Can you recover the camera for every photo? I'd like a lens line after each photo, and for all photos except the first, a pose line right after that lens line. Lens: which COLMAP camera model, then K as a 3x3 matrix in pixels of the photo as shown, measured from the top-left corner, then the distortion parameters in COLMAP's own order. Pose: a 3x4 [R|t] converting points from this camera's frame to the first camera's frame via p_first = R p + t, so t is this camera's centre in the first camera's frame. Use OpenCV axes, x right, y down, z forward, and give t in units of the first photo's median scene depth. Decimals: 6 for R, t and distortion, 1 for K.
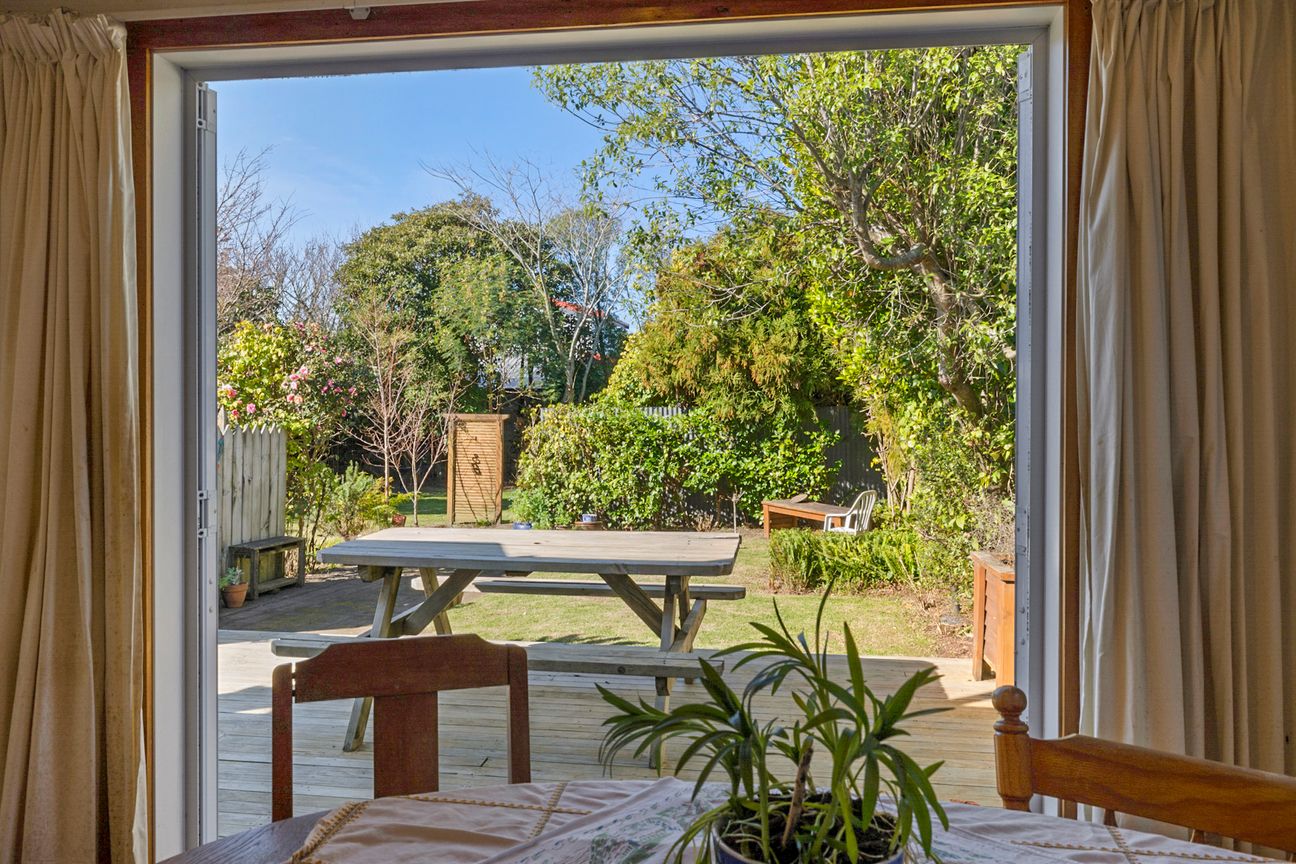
lens RADIAL K [[1069.7, 0, 648.0], [0, 1069.7, 432.0], [0, 0, 1]] dist [-0.003233, -0.001784]
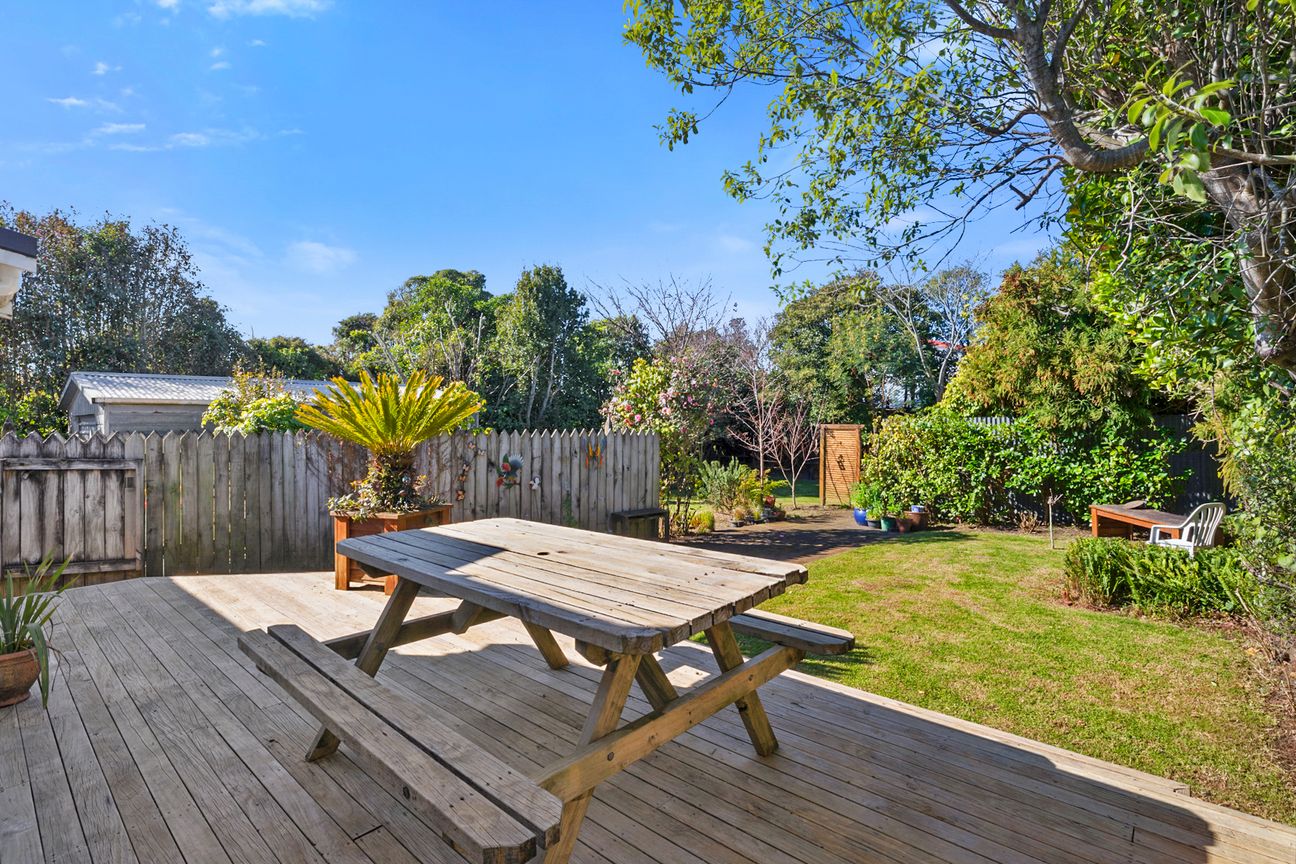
lens RADIAL K [[629.4, 0, 648.0], [0, 629.4, 432.0], [0, 0, 1]] dist [0.002772, 0.000594]
pose [[0.829986, 0.003297, -0.557775, 0.091151], [-0.011308, 0.999876, -0.010915, 0.004807], [0.557670, 0.015367, 0.829920, 0.241465]]
